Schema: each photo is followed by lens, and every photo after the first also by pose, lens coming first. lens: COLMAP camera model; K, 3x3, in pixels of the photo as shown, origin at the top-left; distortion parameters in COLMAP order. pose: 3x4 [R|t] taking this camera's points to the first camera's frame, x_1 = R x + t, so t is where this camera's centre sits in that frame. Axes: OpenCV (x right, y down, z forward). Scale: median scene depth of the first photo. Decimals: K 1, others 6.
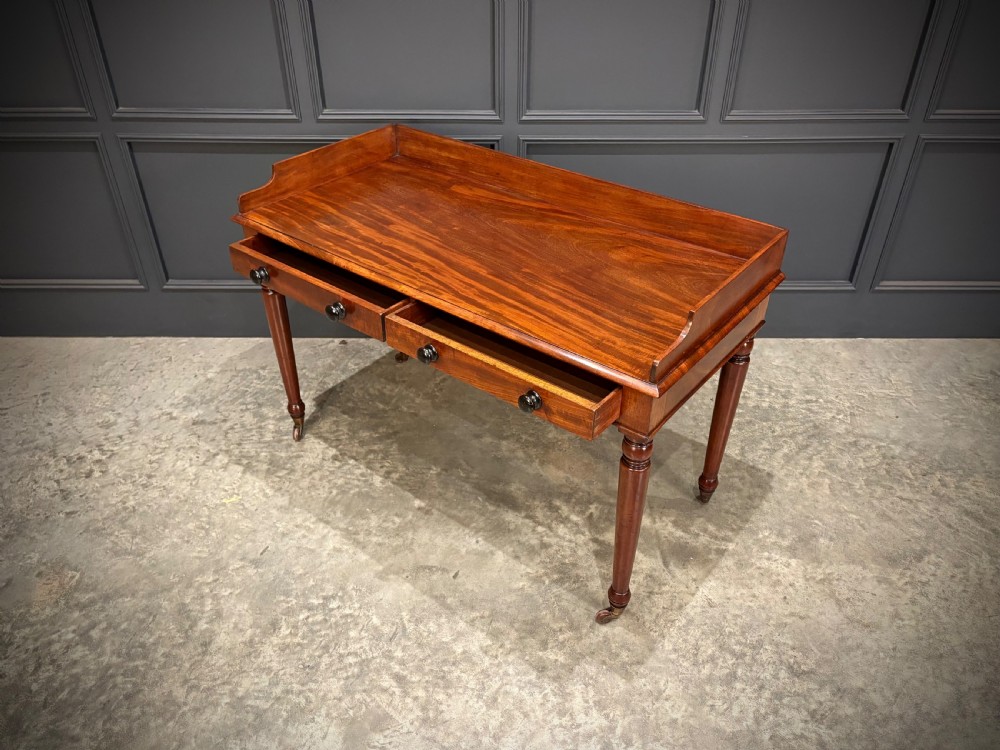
lens RADIAL K [[715.6, 0, 504.6], [0, 715.6, 373.9], [0, 0, 1]] dist [0.010177, -0.000140]
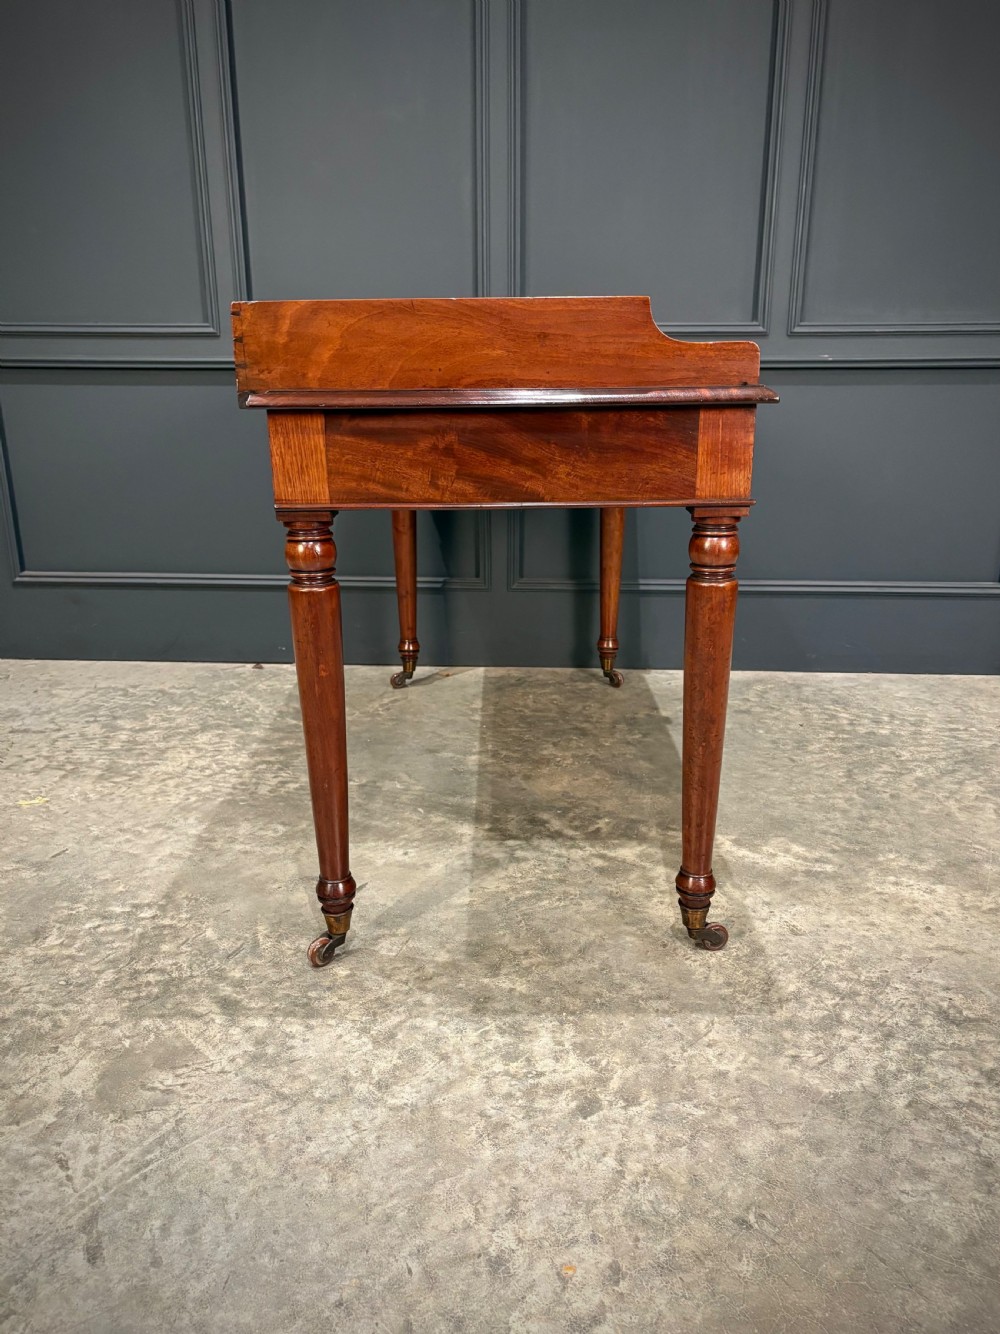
lens RADIAL K [[957.2, 0, 504.7], [0, 957.2, 704.0], [0, 0, 1]] dist [0.007711, -0.000864]
pose [[0.998524, 0.016789, -0.051662, 0.086583], [-0.029780, 0.964577, -0.262116, 0.326919], [0.045431, 0.263267, 0.963653, 0.192638]]
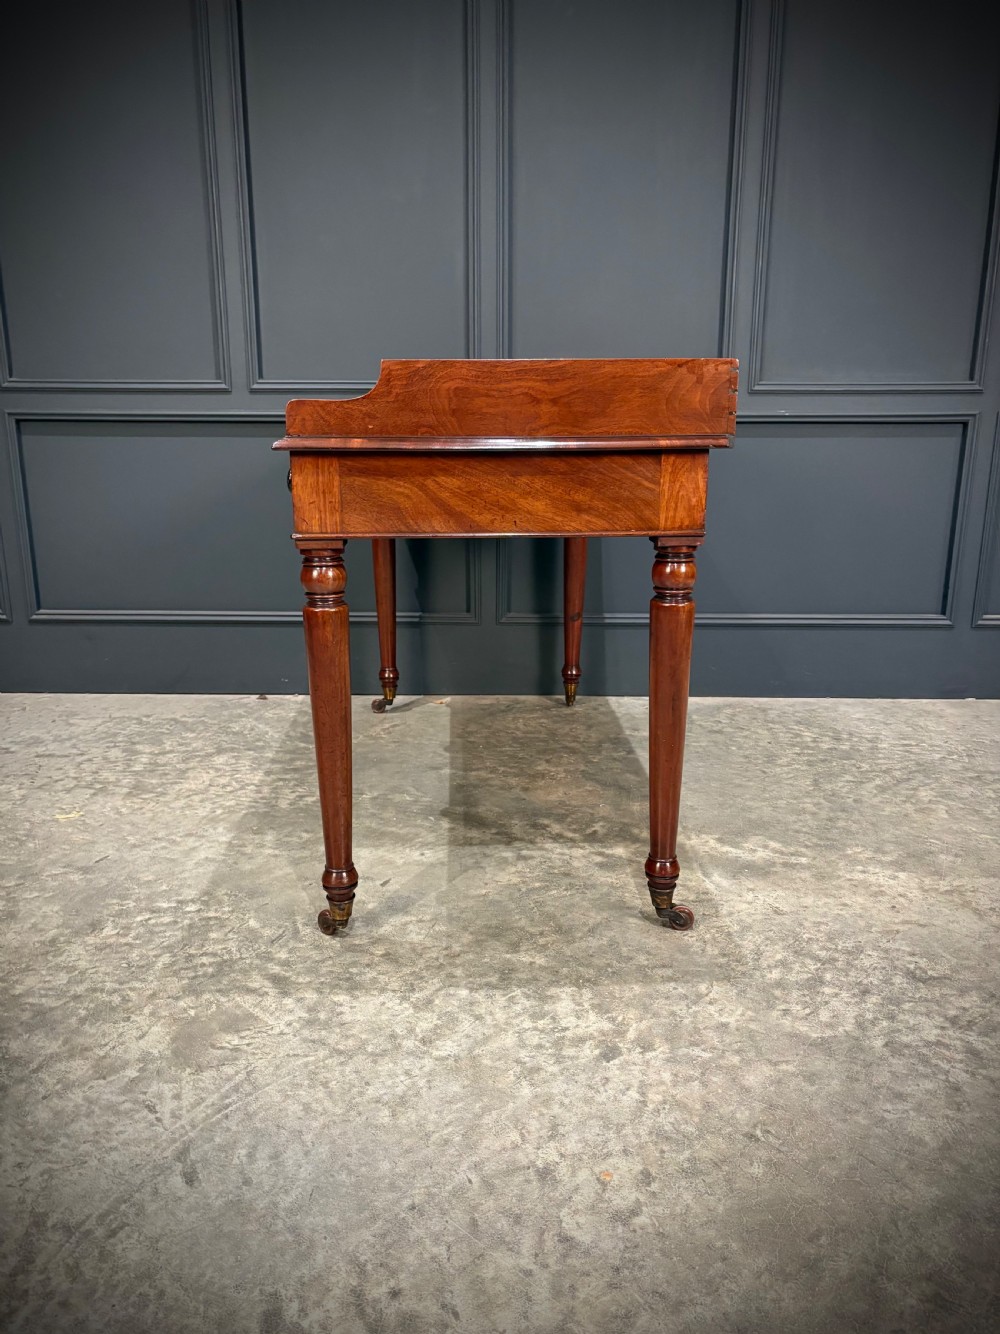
lens RADIAL K [[945.3, 0, 501.1], [0, 945.3, 683.0], [0, 0, 1]] dist [0.002222, 0.001171]
pose [[0.999900, 0.004704, -0.013355, 0.046791], [-0.008882, 0.942939, -0.332847, 0.381161], [0.011027, 0.332932, 0.942886, 0.122370]]
